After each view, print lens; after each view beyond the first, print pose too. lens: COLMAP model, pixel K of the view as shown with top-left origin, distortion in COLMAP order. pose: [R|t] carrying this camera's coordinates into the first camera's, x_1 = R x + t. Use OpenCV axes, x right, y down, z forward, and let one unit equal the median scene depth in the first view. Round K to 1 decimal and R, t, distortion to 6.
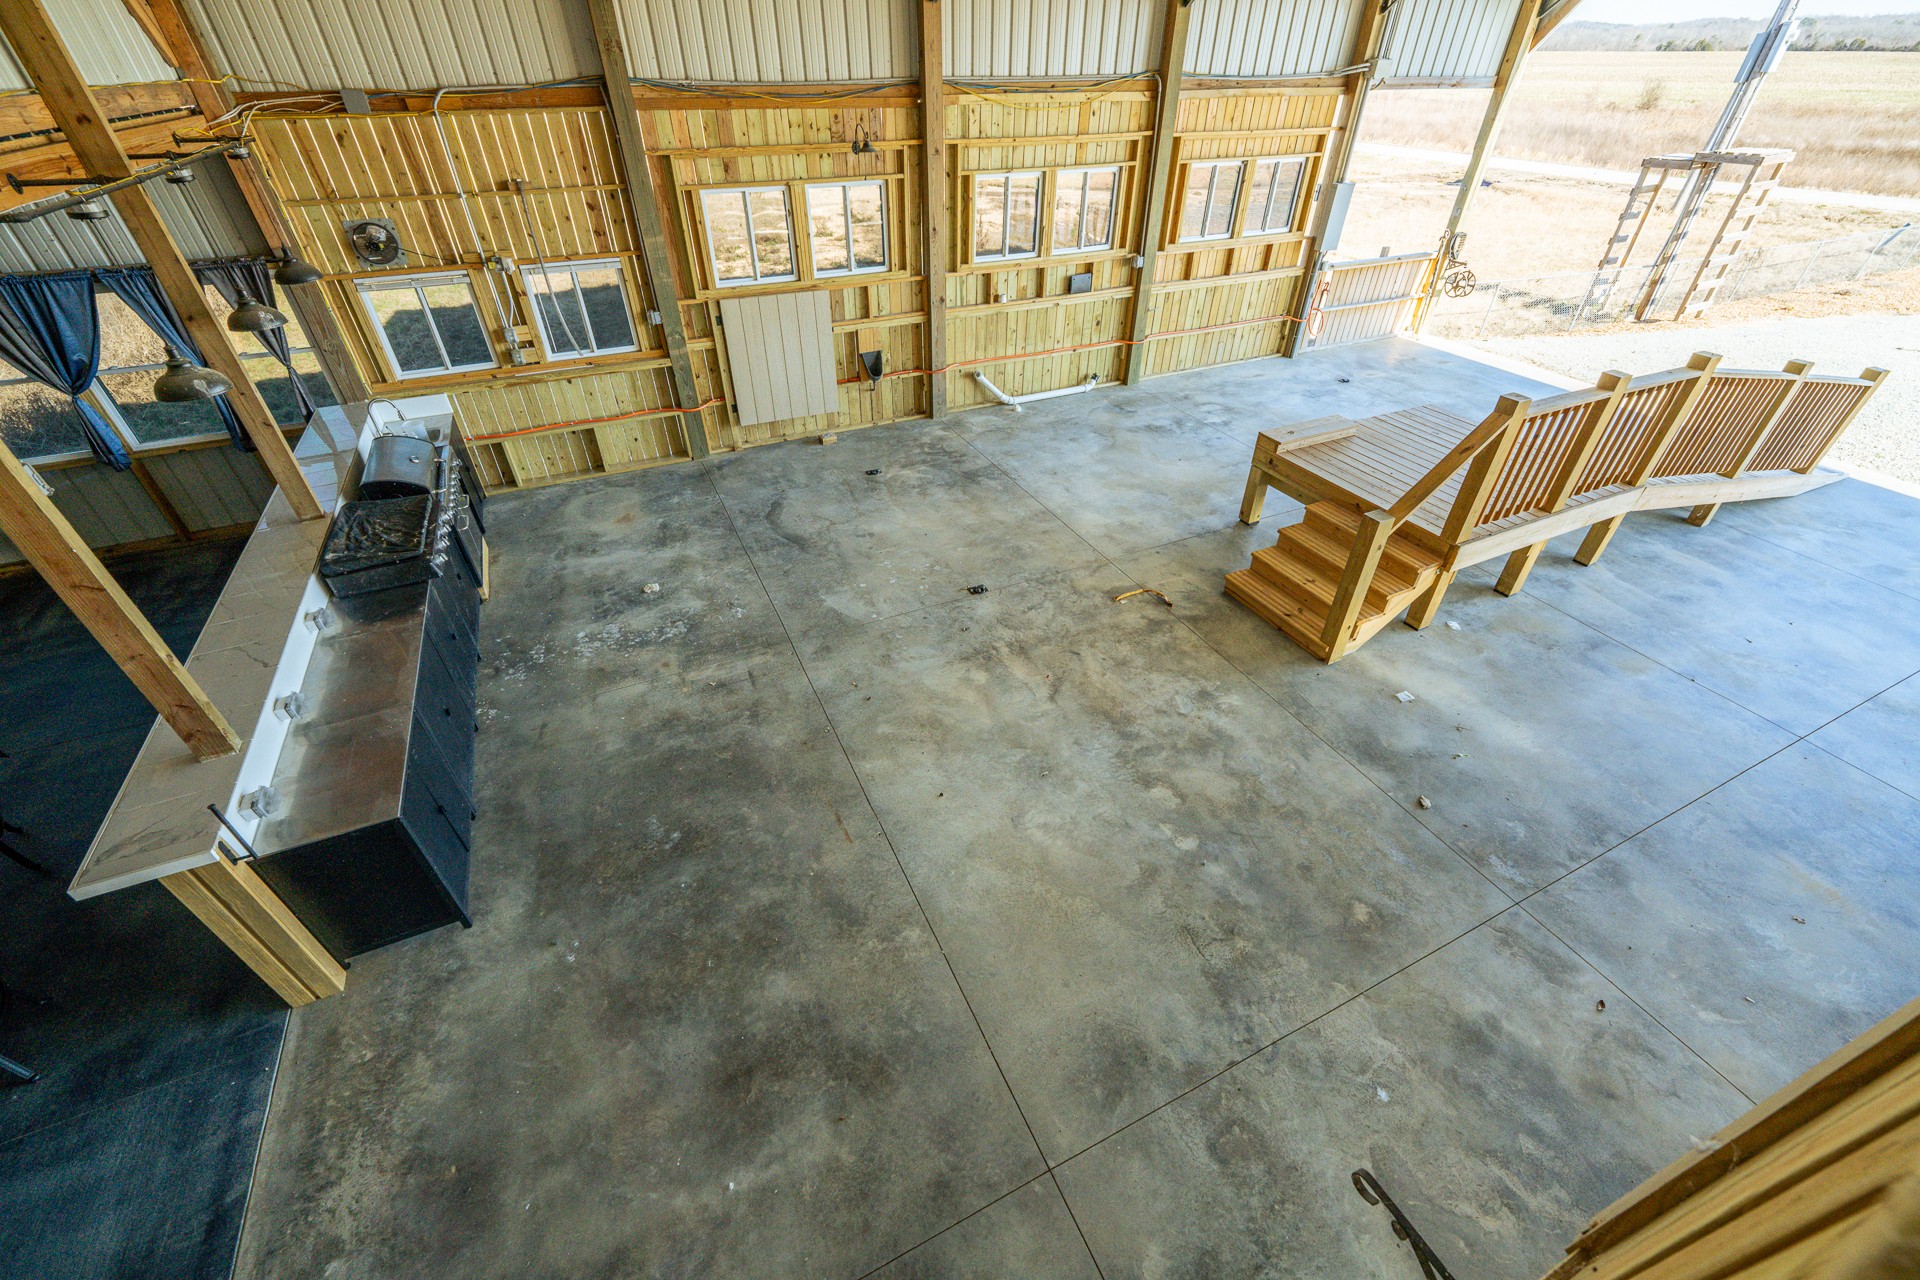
lens RADIAL K [[771.9, 0, 956.9], [0, 771.9, 646.9], [0, 0, 1]] dist [0.000112, -0.000483]
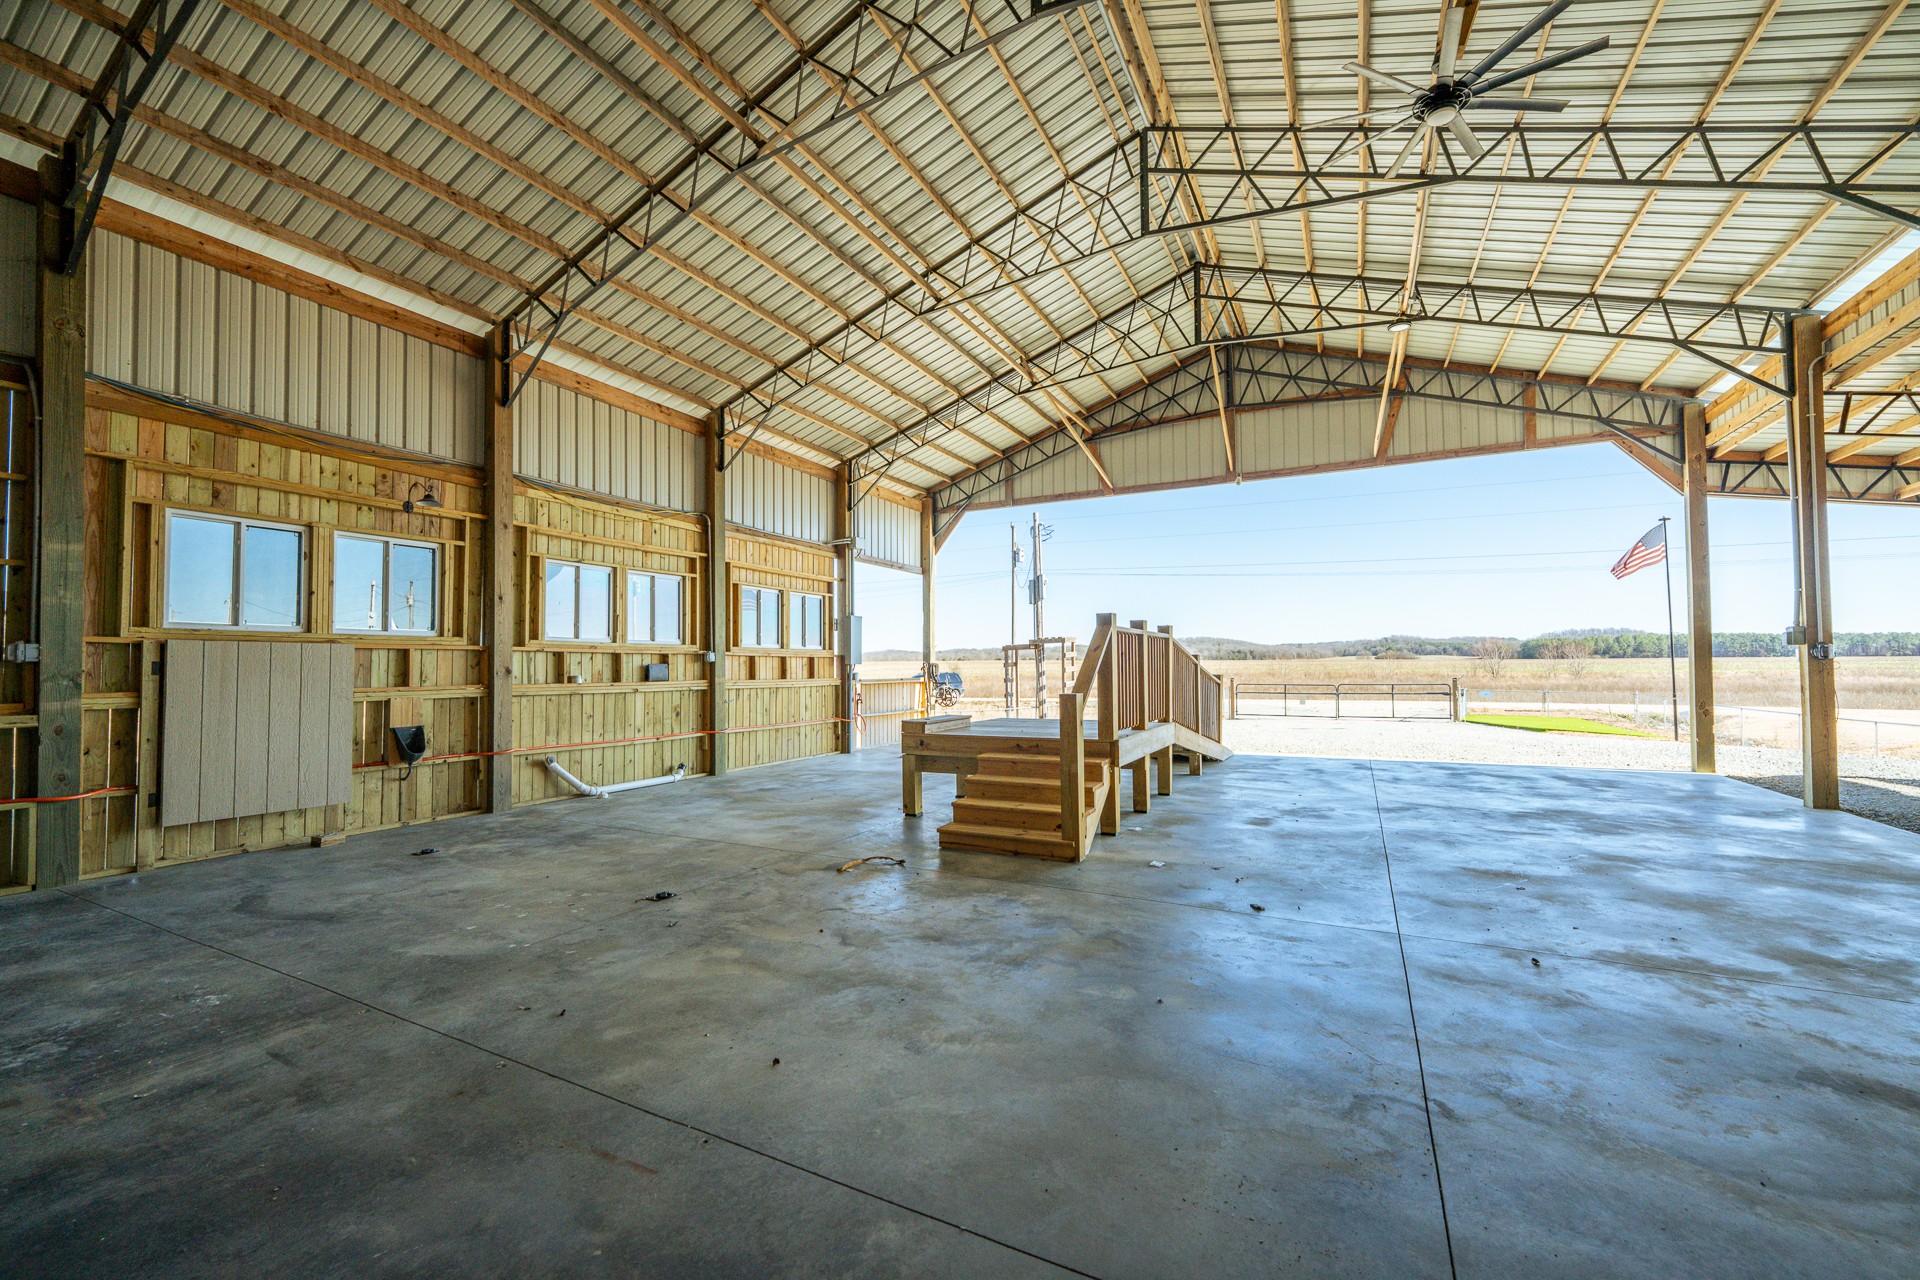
lens RADIAL K [[771.9, 0, 956.9], [0, 771.9, 646.9], [0, 0, 1]] dist [0.000112, -0.000483]
pose [[0.797172, 0.009016, 0.603685, -0.138701], [0.374917, 0.776348, -0.506676, 0.155565], [-0.473237, 0.630240, 0.615503, 0.205854]]
